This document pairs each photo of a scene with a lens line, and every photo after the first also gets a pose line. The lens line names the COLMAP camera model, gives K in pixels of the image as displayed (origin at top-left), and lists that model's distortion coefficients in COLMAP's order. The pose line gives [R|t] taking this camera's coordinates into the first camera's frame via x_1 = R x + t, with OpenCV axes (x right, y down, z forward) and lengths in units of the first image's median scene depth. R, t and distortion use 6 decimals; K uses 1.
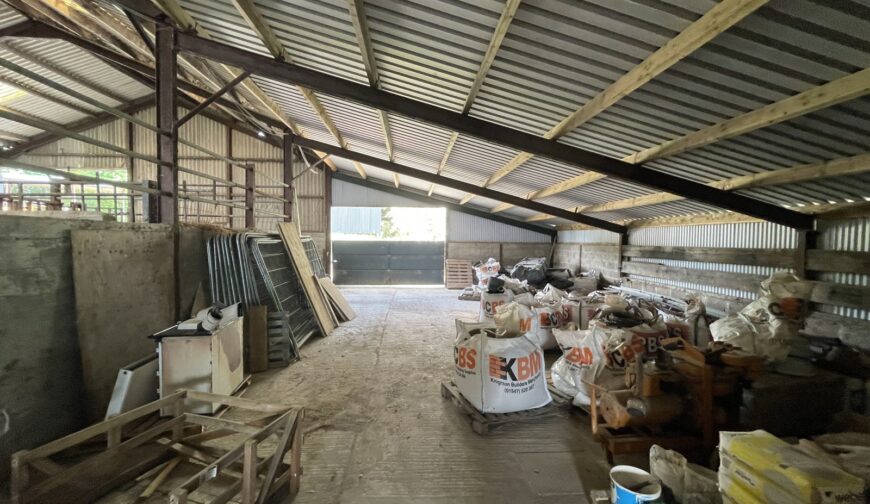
lens RADIAL K [[355.7, 0, 435.0], [0, 355.7, 252.0], [0, 0, 1]] dist [-0.002003, -0.000260]
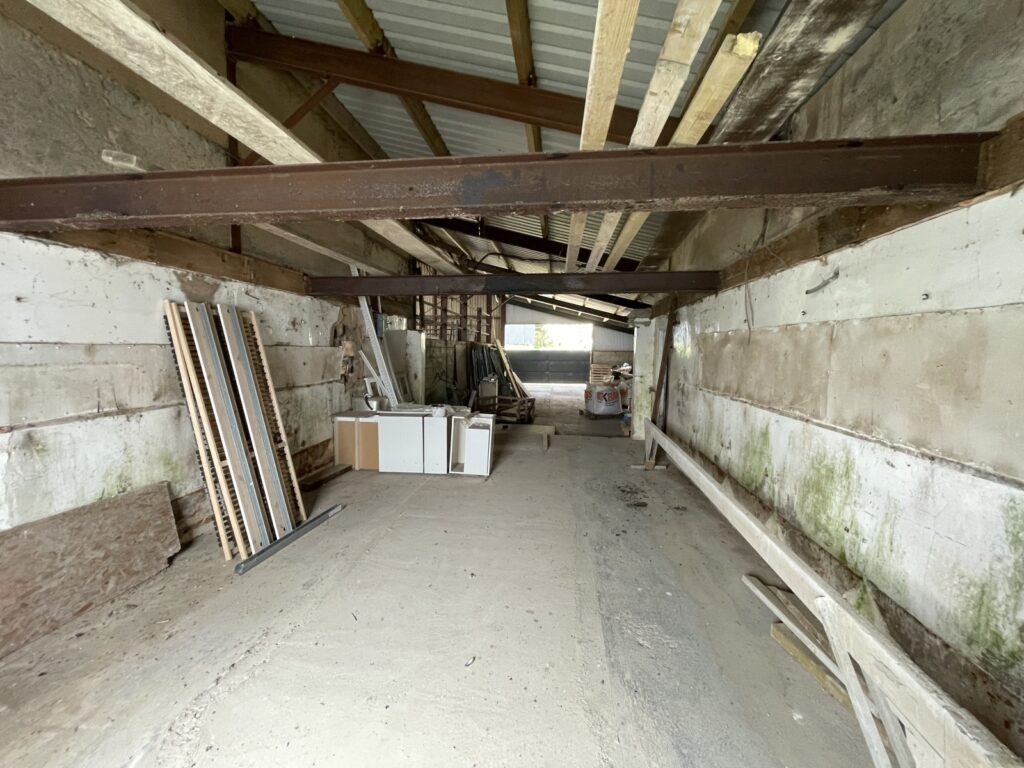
lens RADIAL K [[413.0, 0, 512.0], [0, 413.0, 384.0], [0, 0, 1]] dist [-0.000478, -0.000024]
pose [[0.982881, 0.014452, -0.183676, 0.024960], [-0.005867, 0.998868, 0.047197, 0.023989], [0.184150, -0.045311, 0.981853, -0.549569]]
